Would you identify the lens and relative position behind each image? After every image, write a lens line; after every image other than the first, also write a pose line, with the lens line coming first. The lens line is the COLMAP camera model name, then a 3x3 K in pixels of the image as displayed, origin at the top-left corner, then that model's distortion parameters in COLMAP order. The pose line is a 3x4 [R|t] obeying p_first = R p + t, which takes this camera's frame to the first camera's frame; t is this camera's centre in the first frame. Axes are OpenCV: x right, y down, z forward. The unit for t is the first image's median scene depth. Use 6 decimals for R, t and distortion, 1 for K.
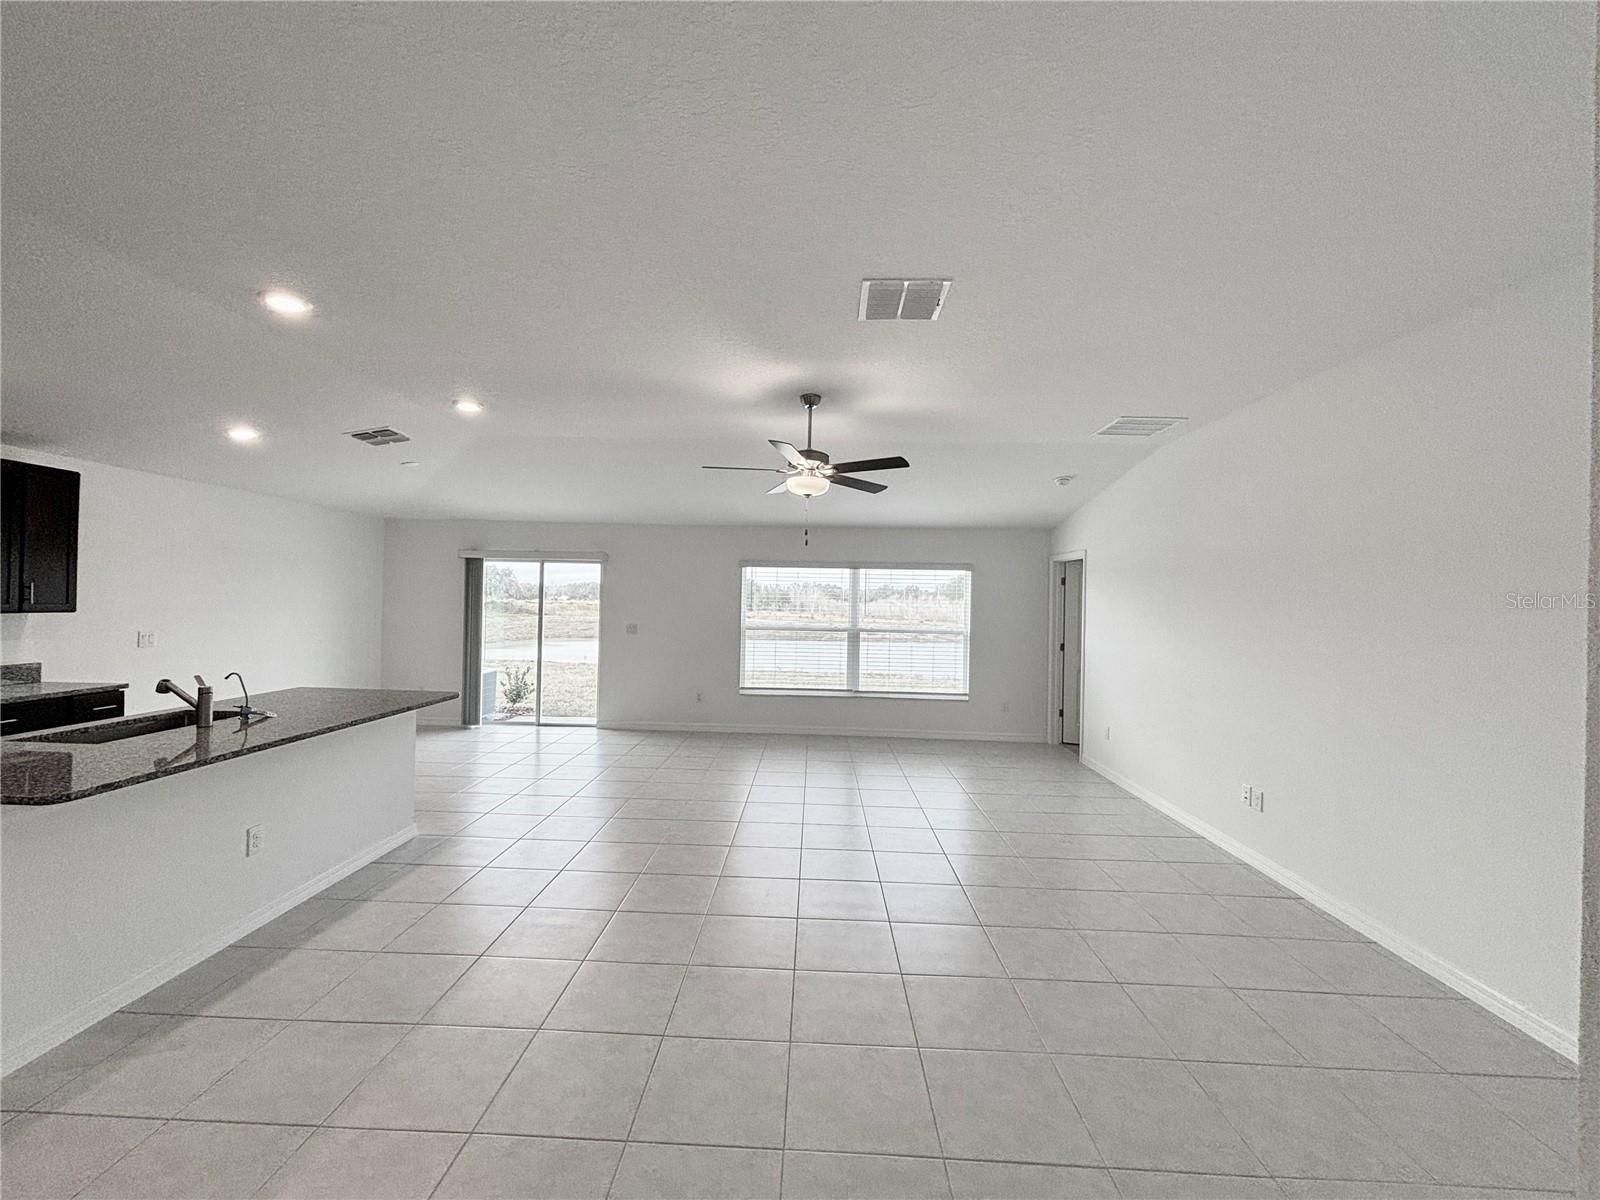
lens RADIAL K [[645.9, 0, 802.3], [0, 645.9, 595.5], [0, 0, 1]] dist [0.009436, -0.000373]
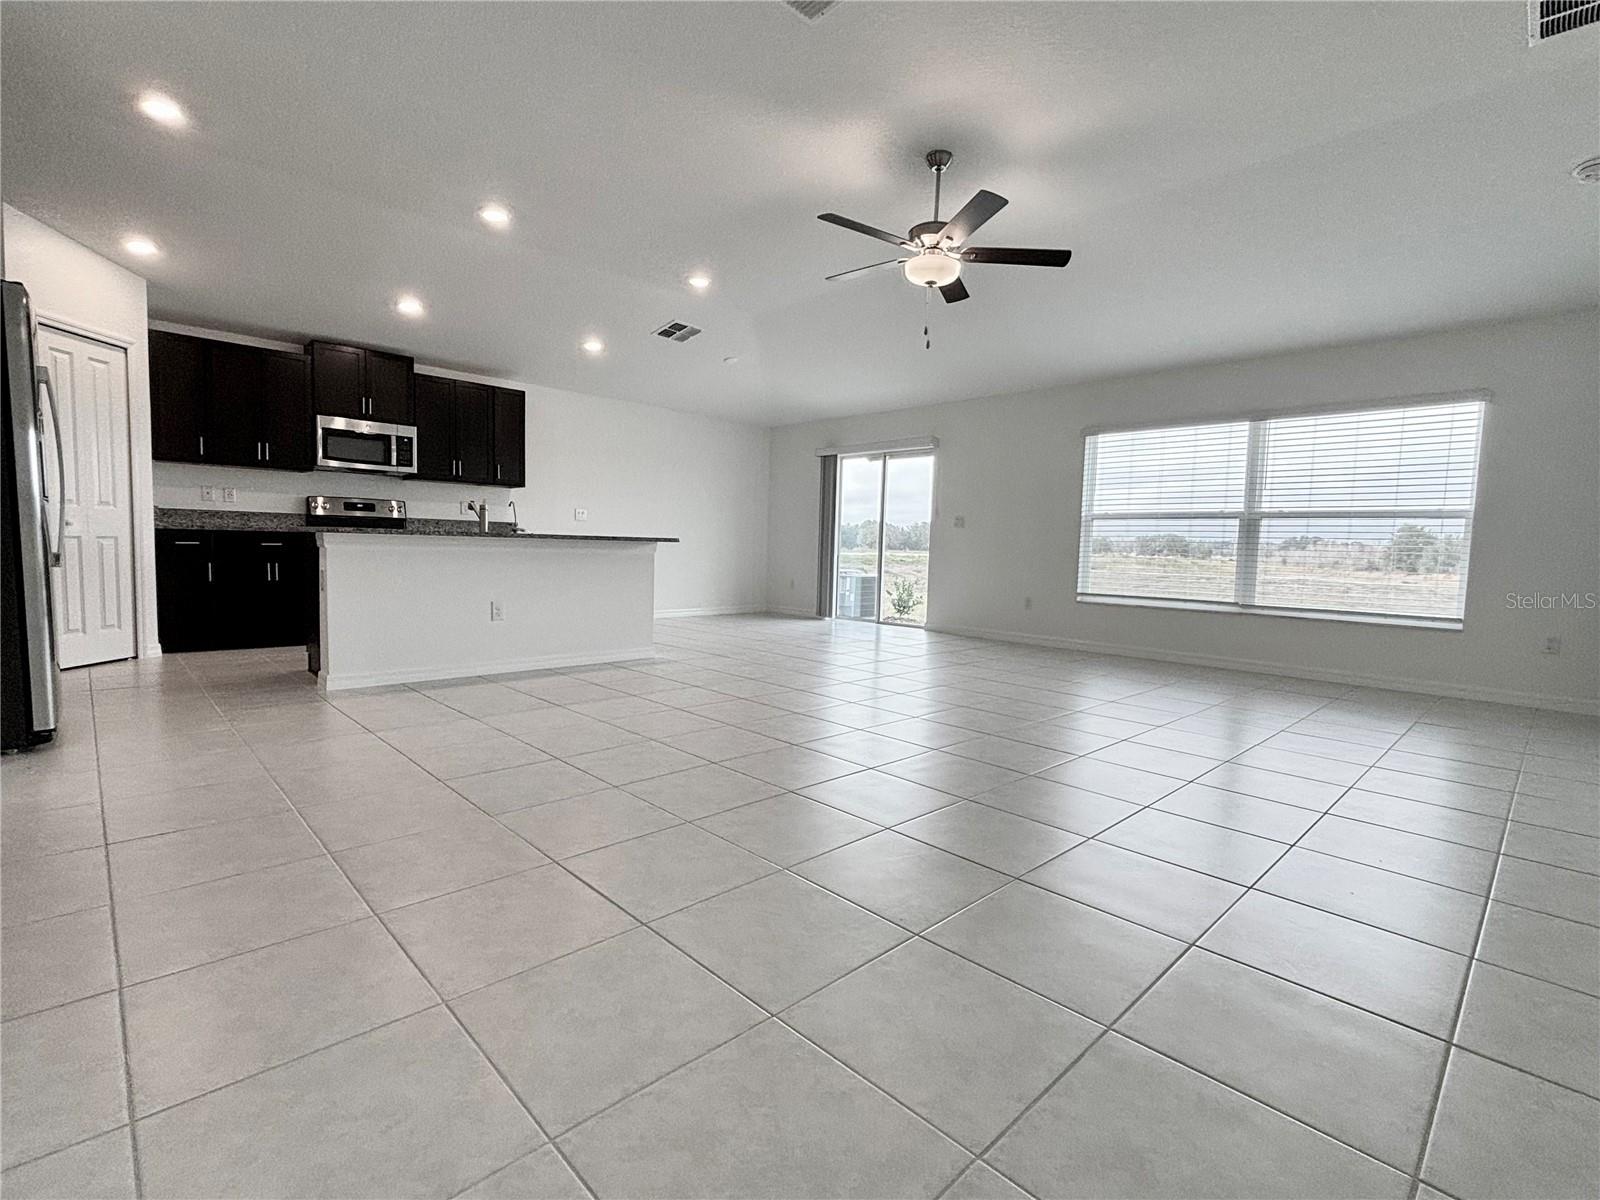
lens RADIAL K [[753.8, 0, 795.3], [0, 753.8, 600.3], [0, 0, 1]] dist [0.001885, 0.000076]
pose [[0.714062, 0.049089, -0.698359, 0.296951], [-0.003524, 0.997778, 0.066532, 0.091749], [0.700073, -0.045047, 0.712649, 0.106735]]
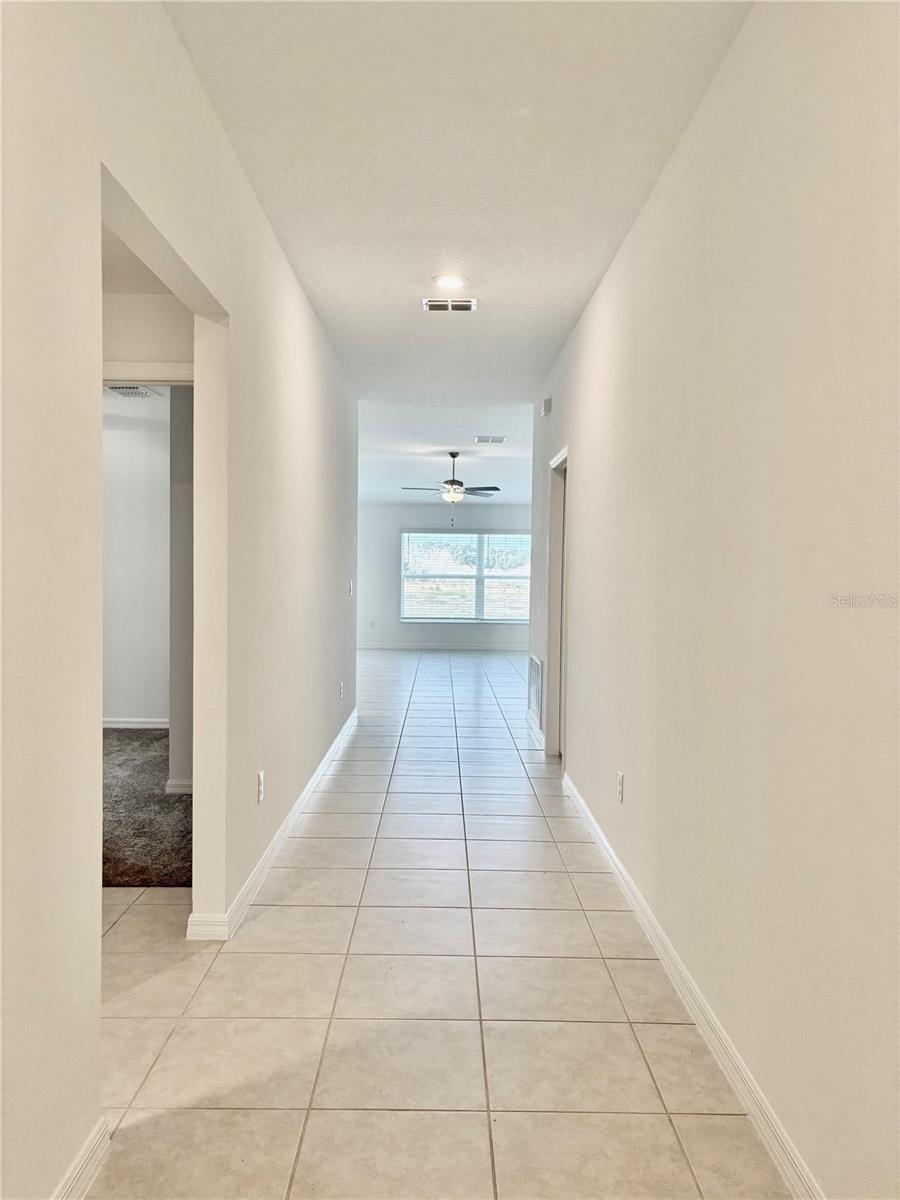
lens RADIAL K [[897.5, 0, 450.0], [0, 897.5, 600.0], [0, 0, 1]] dist [0.030235, -0.000074]
pose [[0.999552, -0.005709, 0.029372, -0.045627], [0.004377, 0.998966, 0.045243, 0.014578], [-0.029600, -0.045094, 0.998544, -0.991858]]
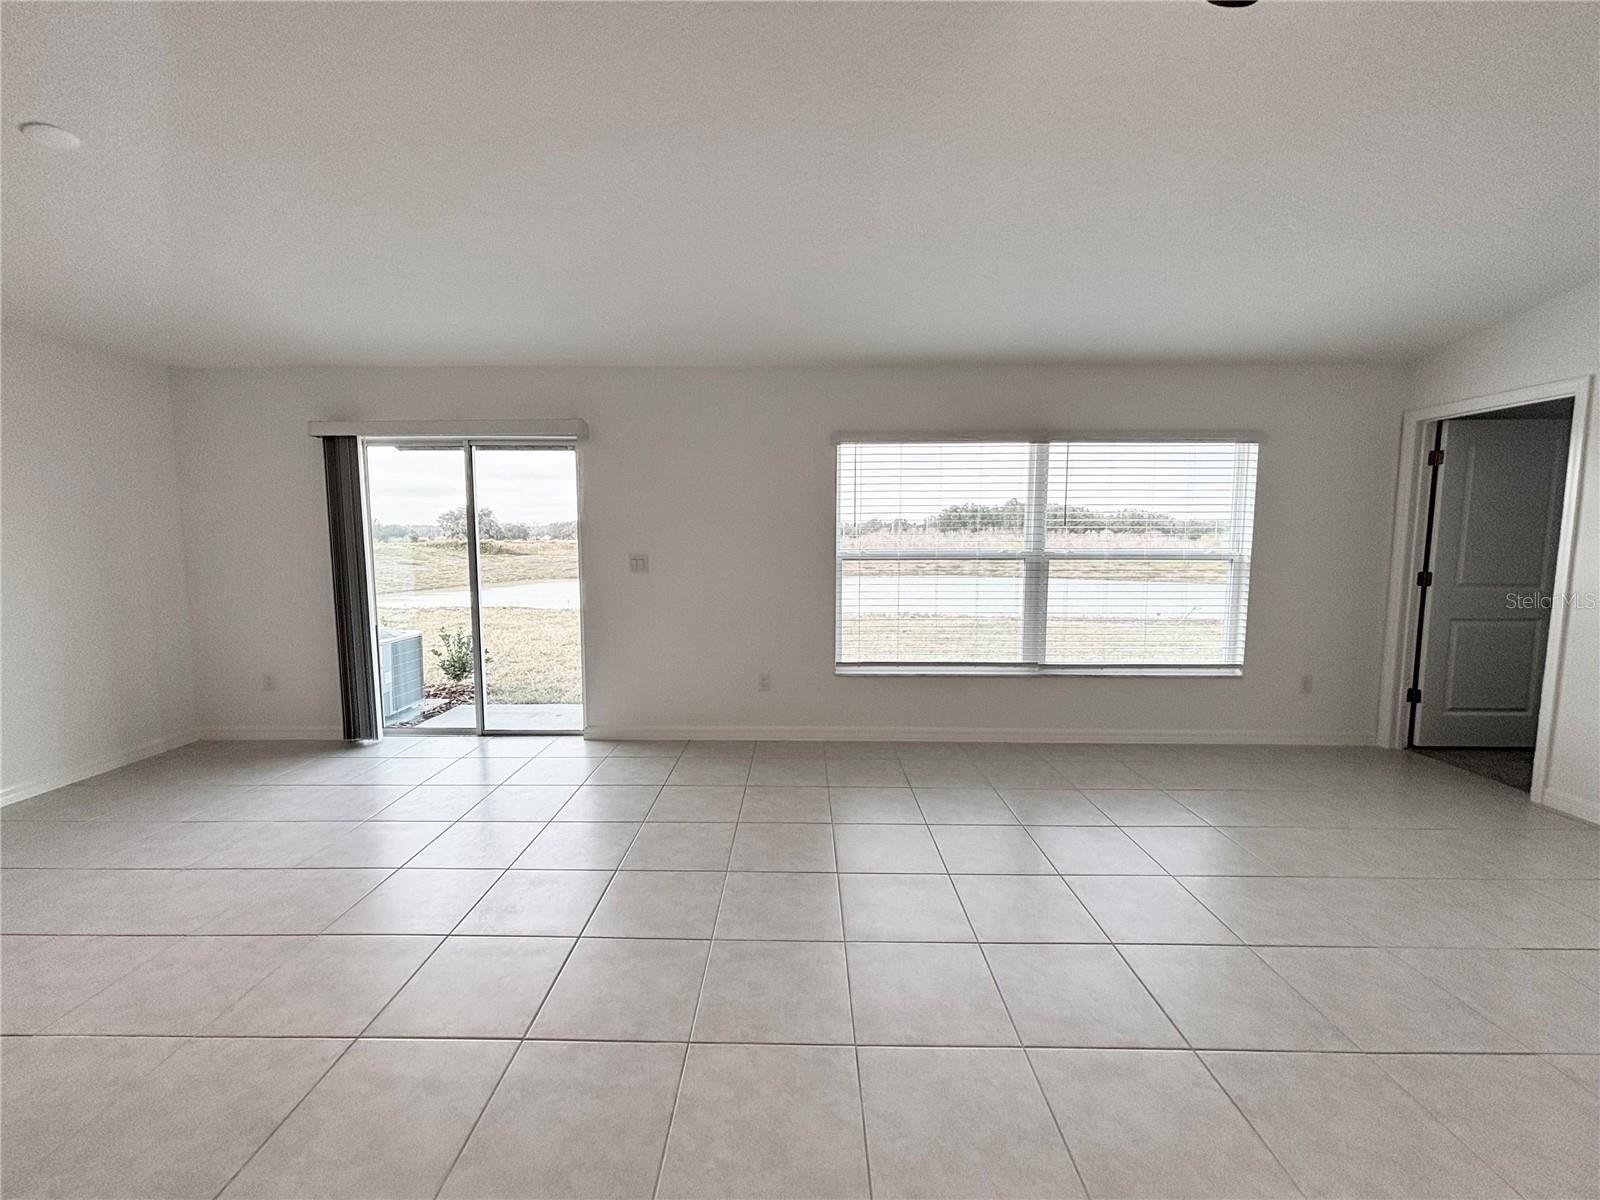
lens RADIAL K [[647.7, 0, 799.4], [0, 647.7, 598.6], [0, 0, 1]] dist [-0.001110, -0.000474]
pose [[0.999670, -0.020545, 0.015428, -0.135975], [0.018829, 0.994383, 0.104149, 0.027677], [-0.017481, -0.103824, 0.994442, 0.444627]]
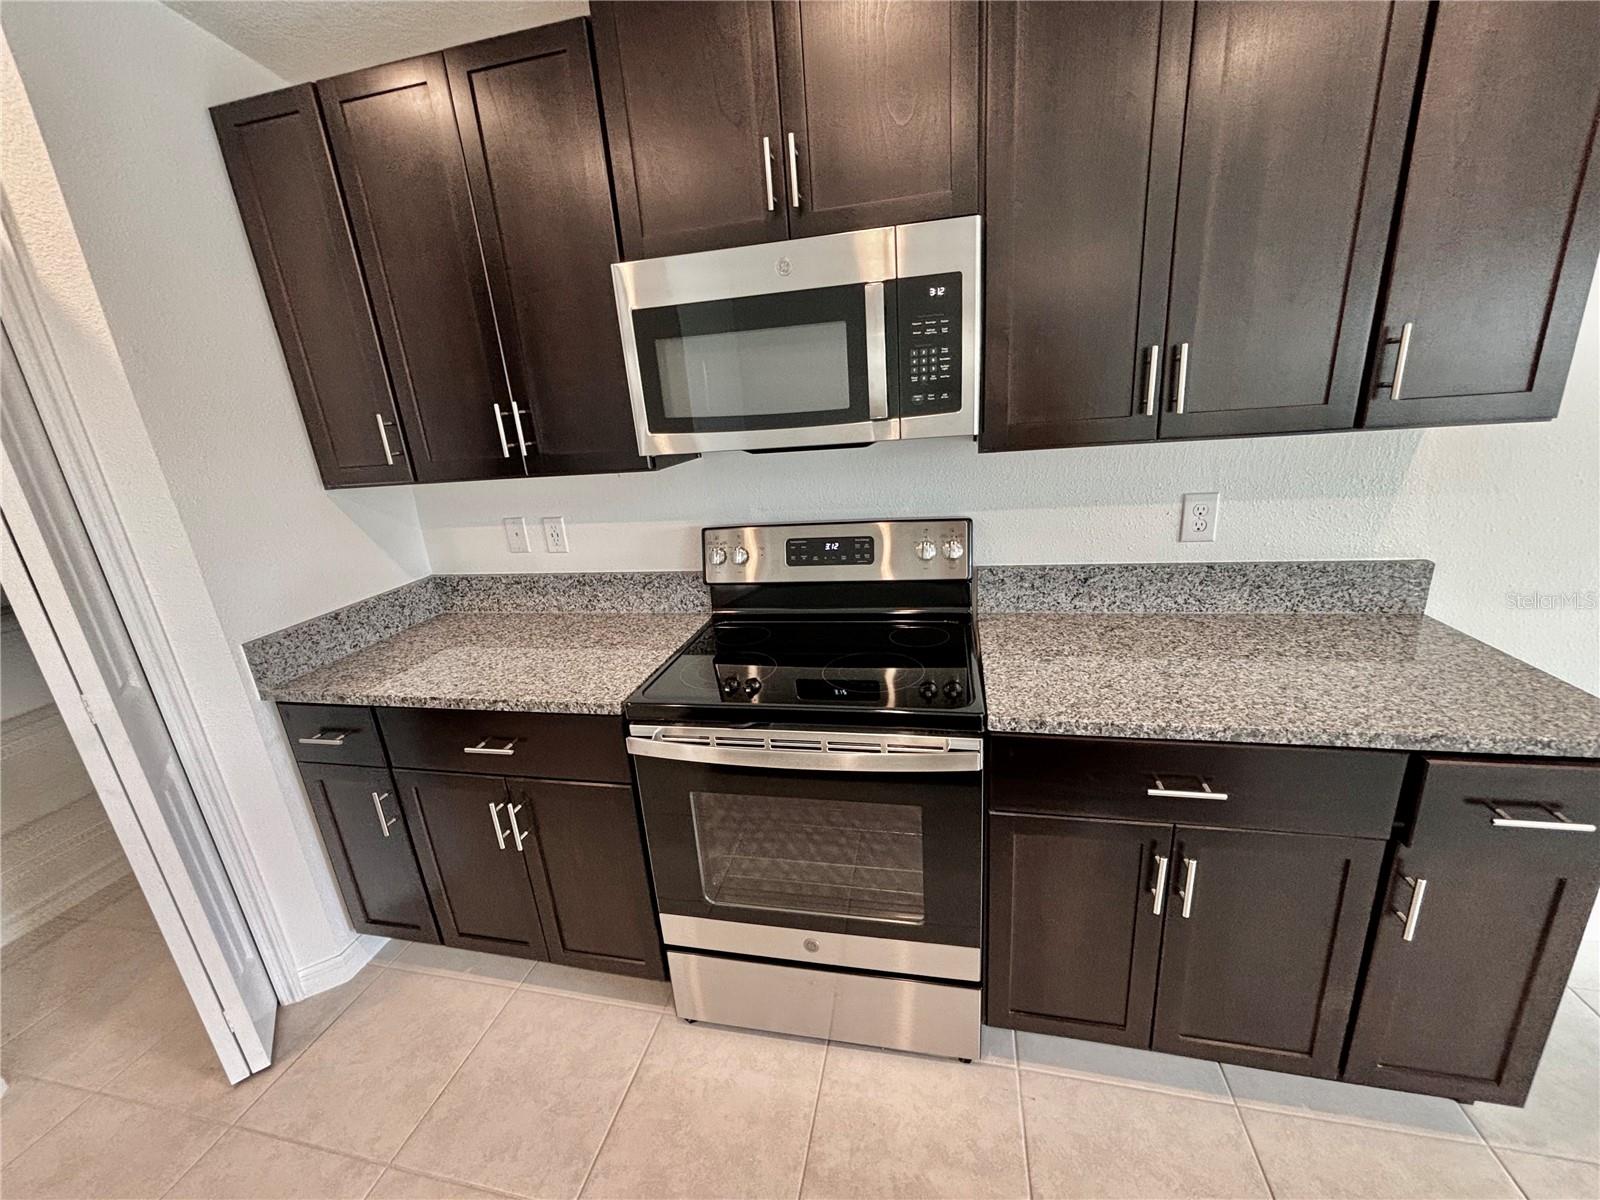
lens RADIAL K [[645.4, 0, 790.5], [0, 645.4, 602.2], [0, 0, 1]] dist [-0.001847, -0.000272]
pose [[-0.207562, 0.293819, -0.933053, -0.421360], [0.083396, 0.955668, 0.282389, -0.002469], [0.974660, -0.019199, -0.222864, 0.407959]]
